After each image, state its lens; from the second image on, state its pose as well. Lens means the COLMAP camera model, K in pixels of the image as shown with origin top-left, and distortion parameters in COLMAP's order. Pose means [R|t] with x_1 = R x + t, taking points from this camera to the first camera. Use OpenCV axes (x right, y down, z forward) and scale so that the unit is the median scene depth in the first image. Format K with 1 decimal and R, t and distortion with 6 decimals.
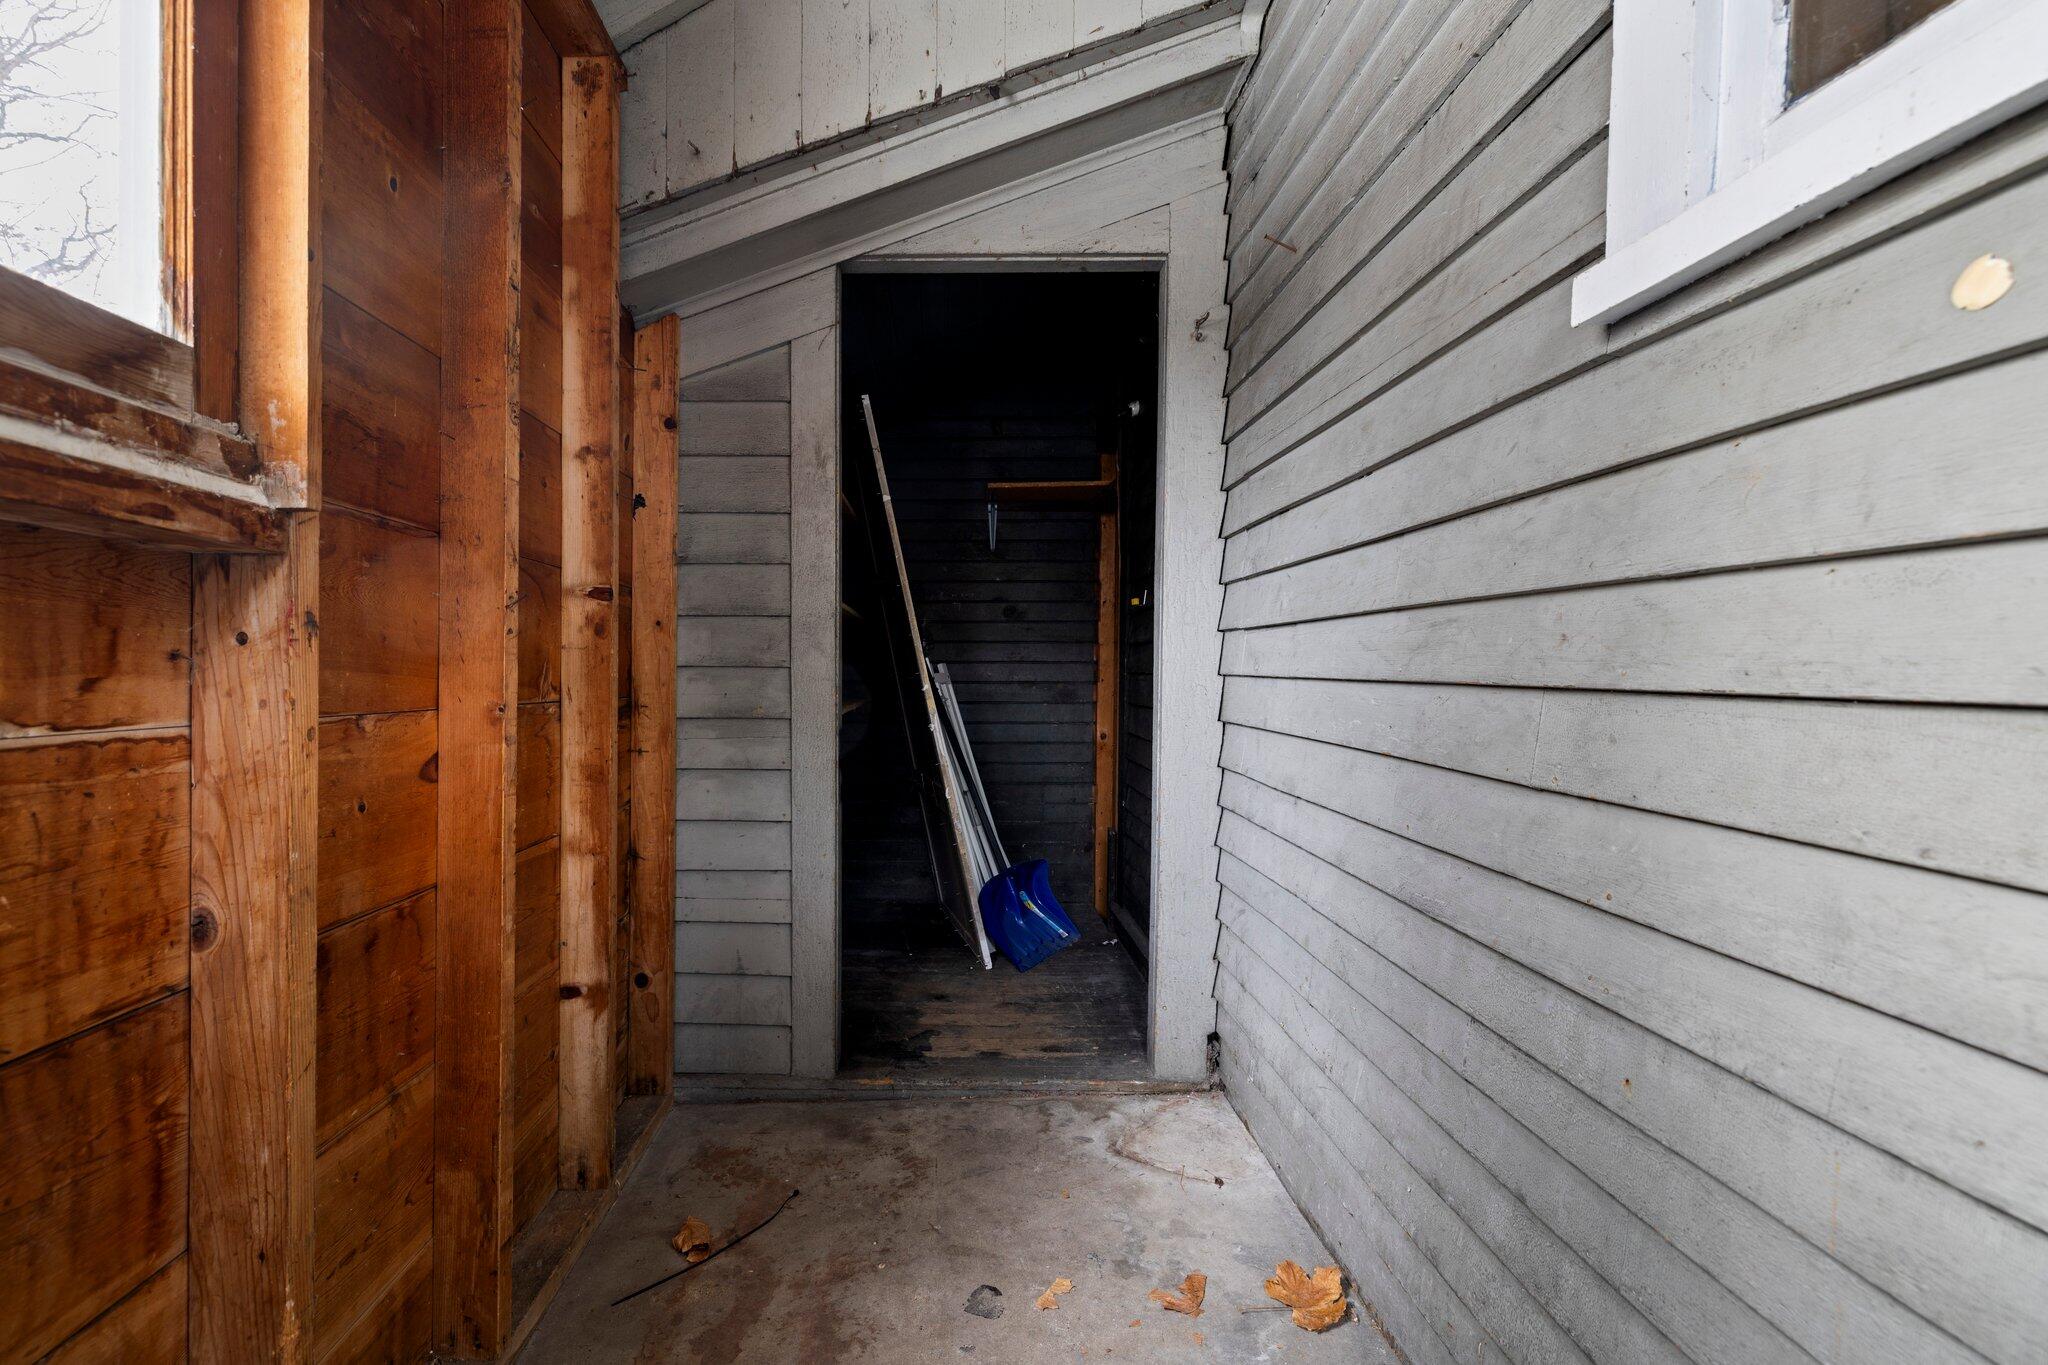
lens RADIAL K [[869.2, 0, 1020.4], [0, 869.2, 674.4], [0, 0, 1]] dist [0.000490, 0.000041]
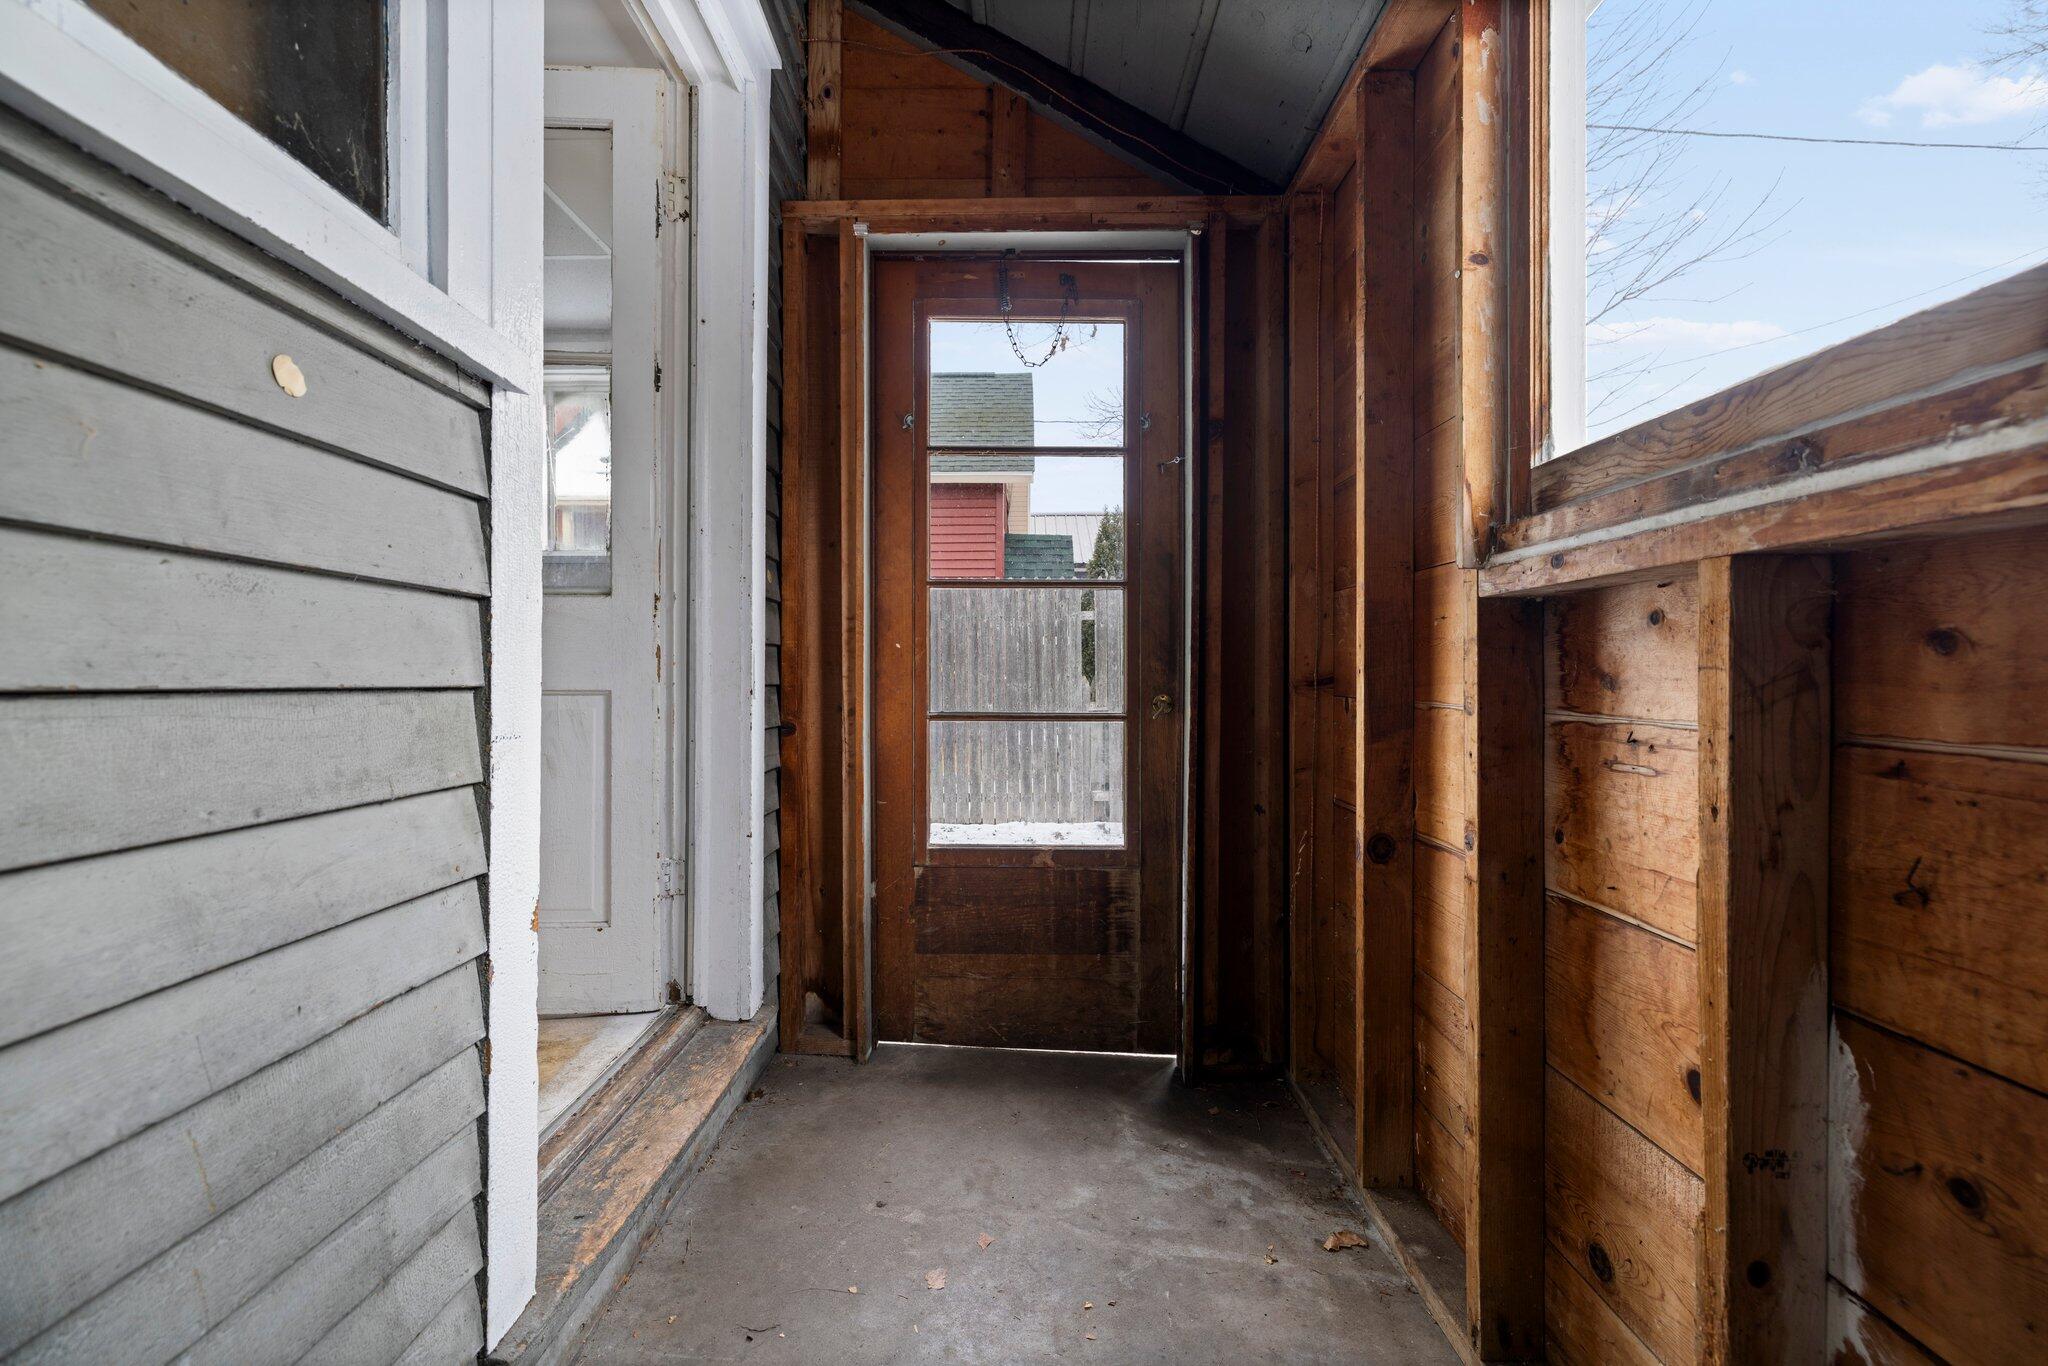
lens RADIAL K [[869.2, 0, 1020.4], [0, 869.2, 674.9], [0, 0, 1]] dist [0.000490, 0.000041]
pose [[-0.996012, -0.011174, 0.088516, -0.125182], [-0.011044, 0.999937, 0.001965, -0.002817], [-0.088532, 0.000979, -0.996073, 1.936192]]
